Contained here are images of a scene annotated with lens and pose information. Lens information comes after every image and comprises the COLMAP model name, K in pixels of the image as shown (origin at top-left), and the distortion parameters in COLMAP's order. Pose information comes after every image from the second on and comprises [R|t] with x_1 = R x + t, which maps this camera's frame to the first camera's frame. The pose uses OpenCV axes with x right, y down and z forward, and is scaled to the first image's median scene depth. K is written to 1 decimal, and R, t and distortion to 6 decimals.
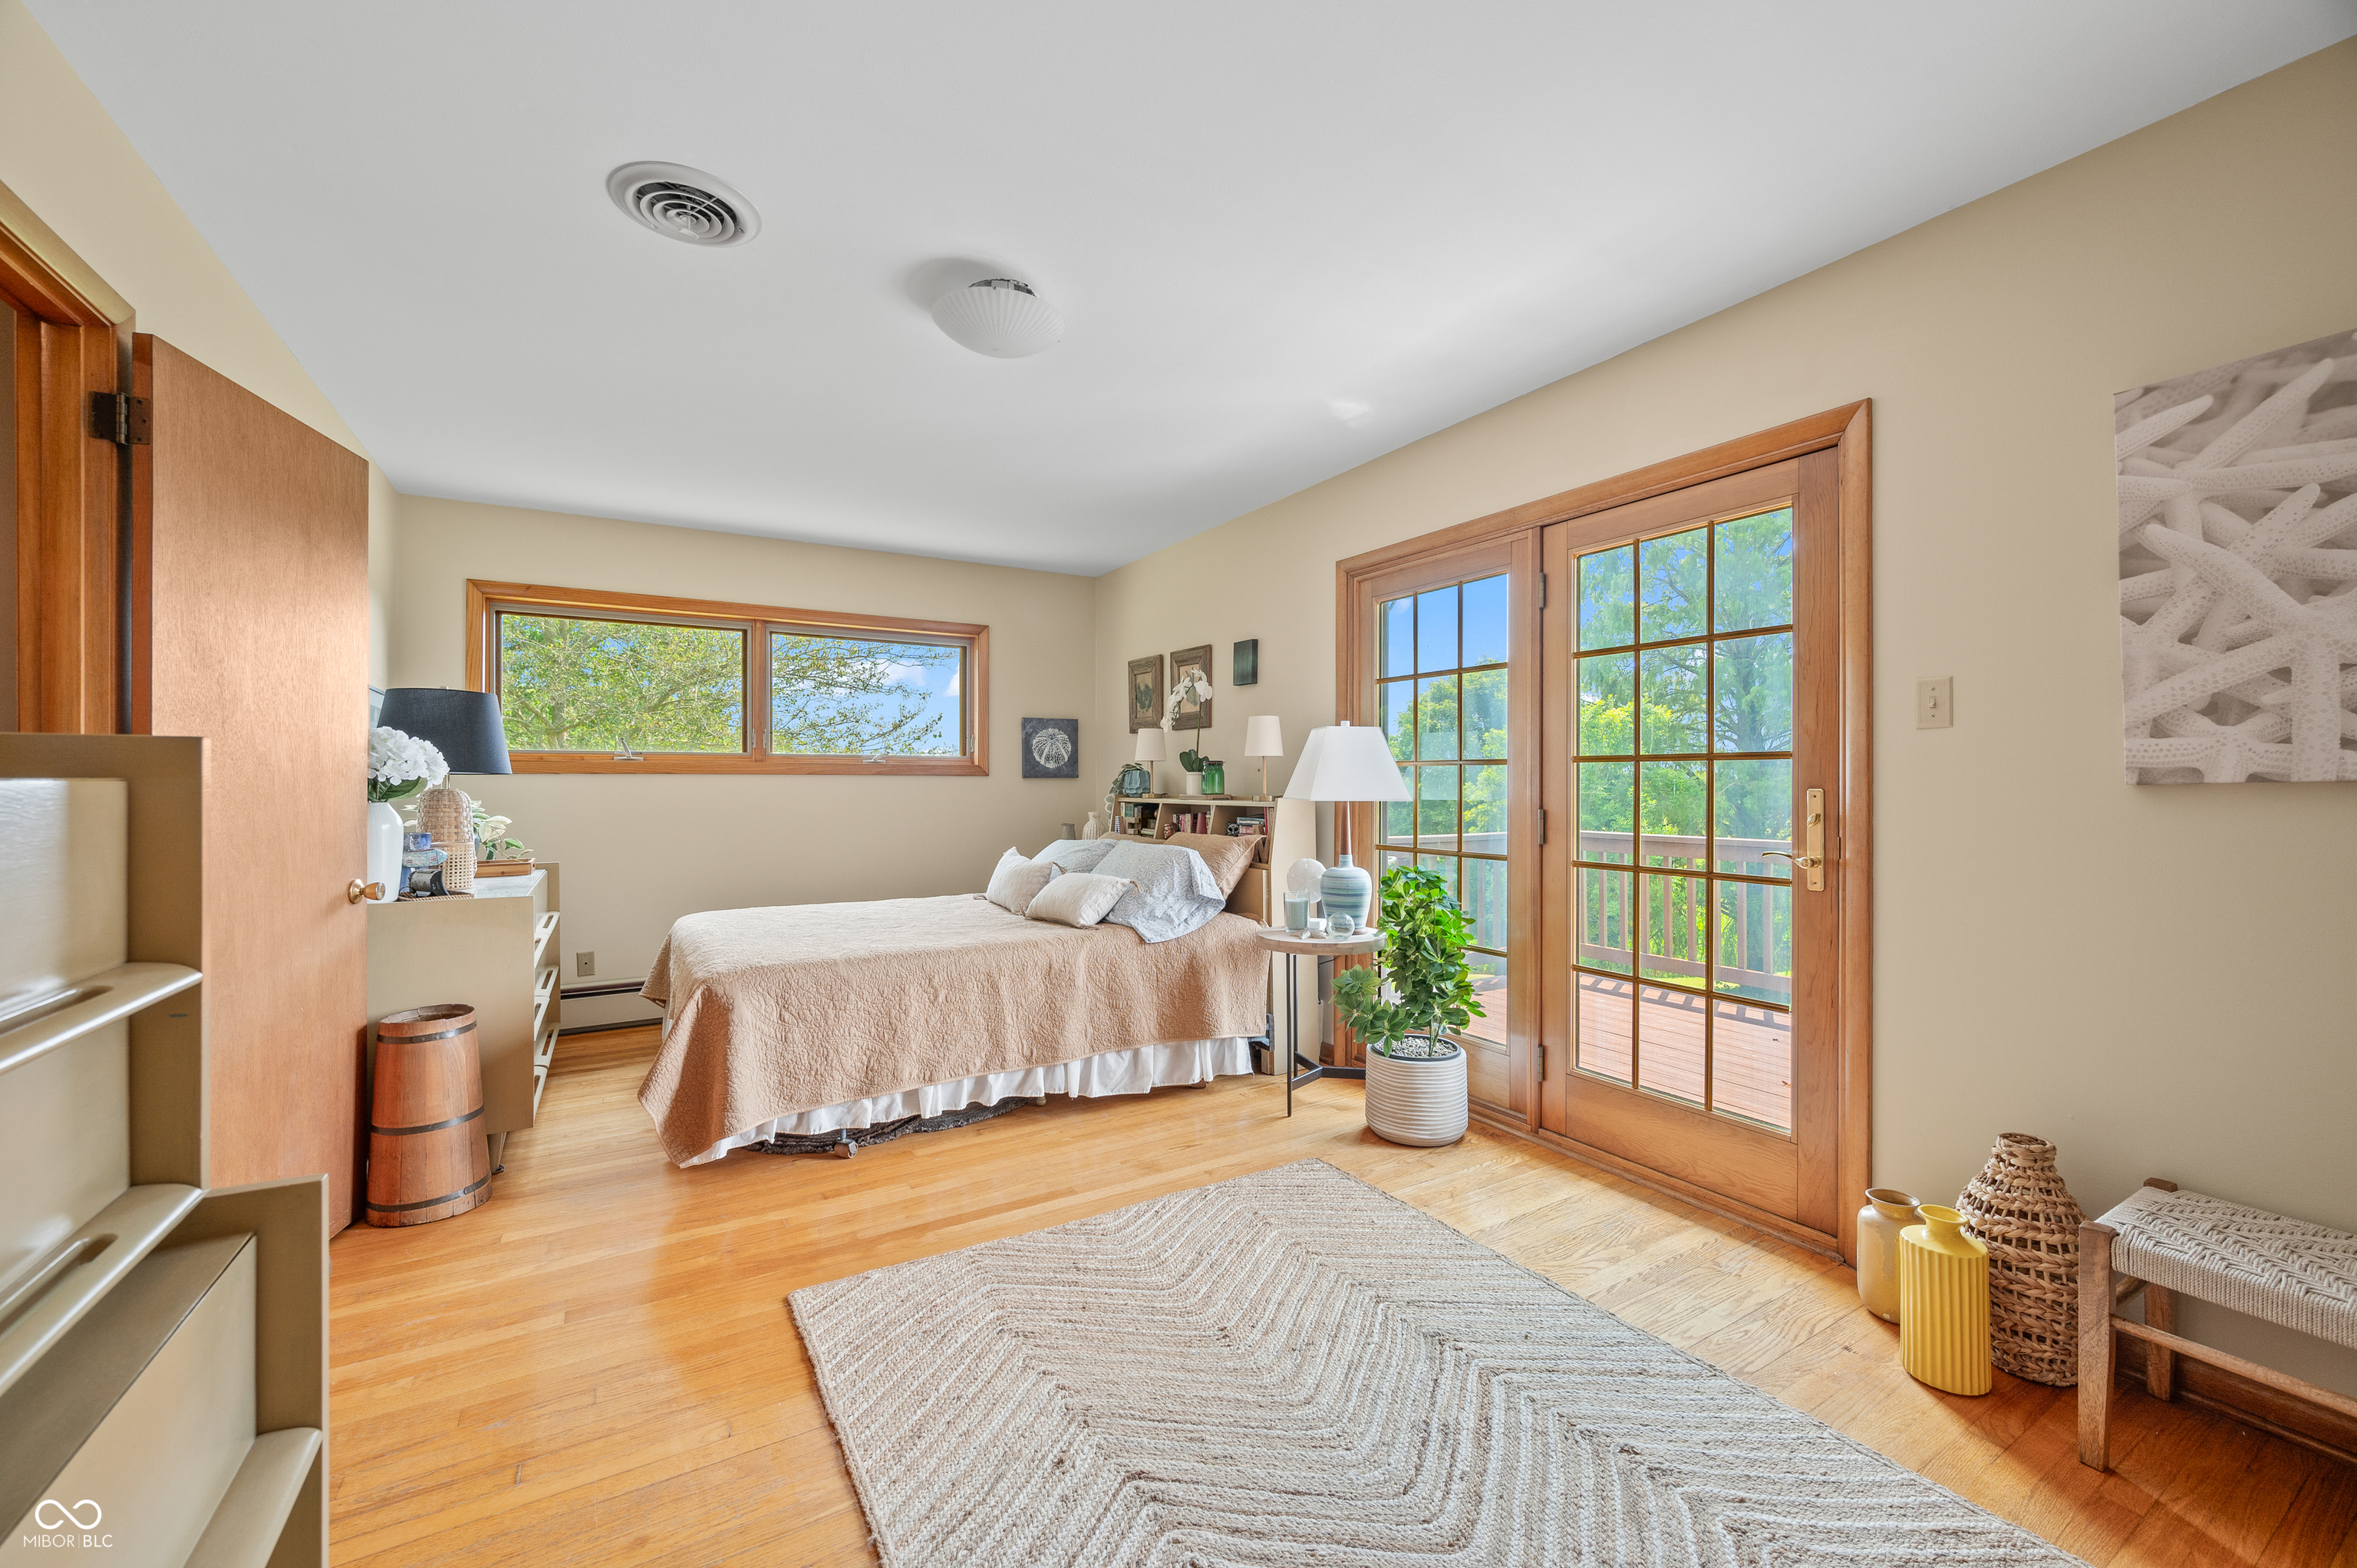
lens RADIAL K [[909.2, 0, 1186.0], [0, 909.2, 788.0], [0, 0, 1]] dist [0.001909, -0.000200]
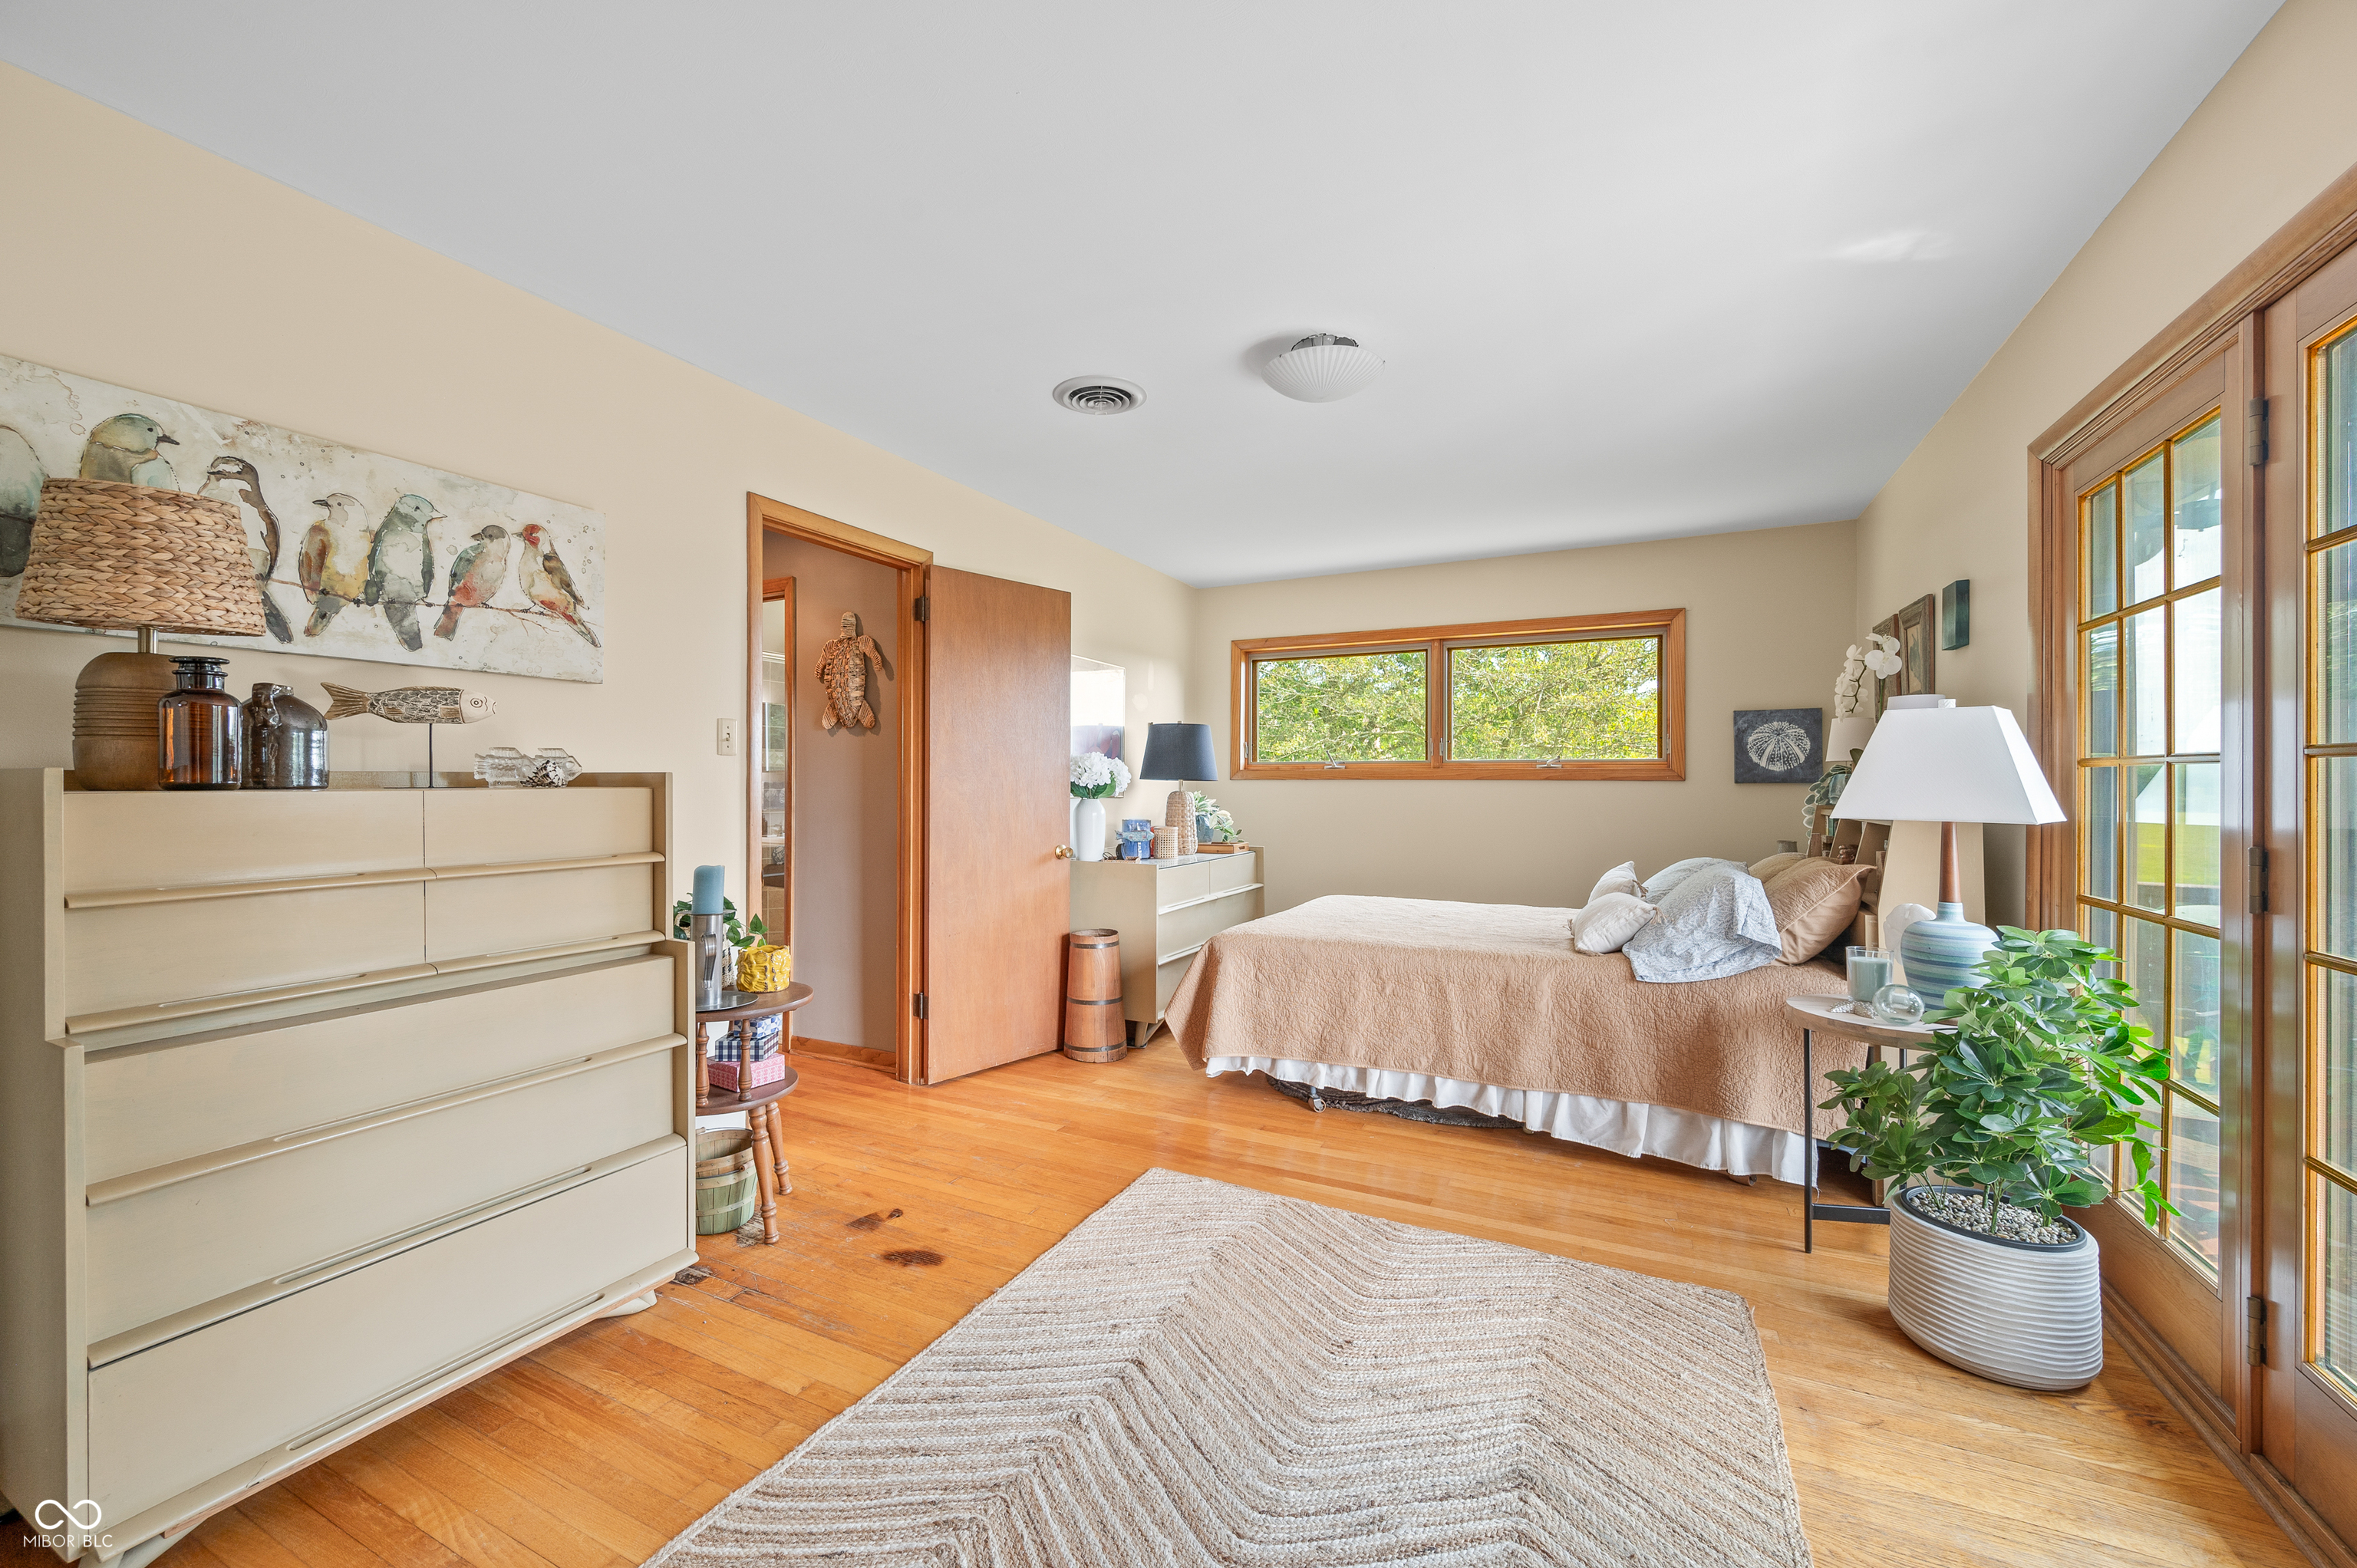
lens RADIAL K [[936.0, 0, 1149.3], [0, 936.0, 789.3], [0, 0, 1]] dist [-0.000811, -0.000437]
pose [[0.538125, 0.007143, -0.842834, 0.484028], [-0.009294, 0.999954, 0.002541, -0.005368], [0.842813, 0.006466, 0.538167, 0.163638]]
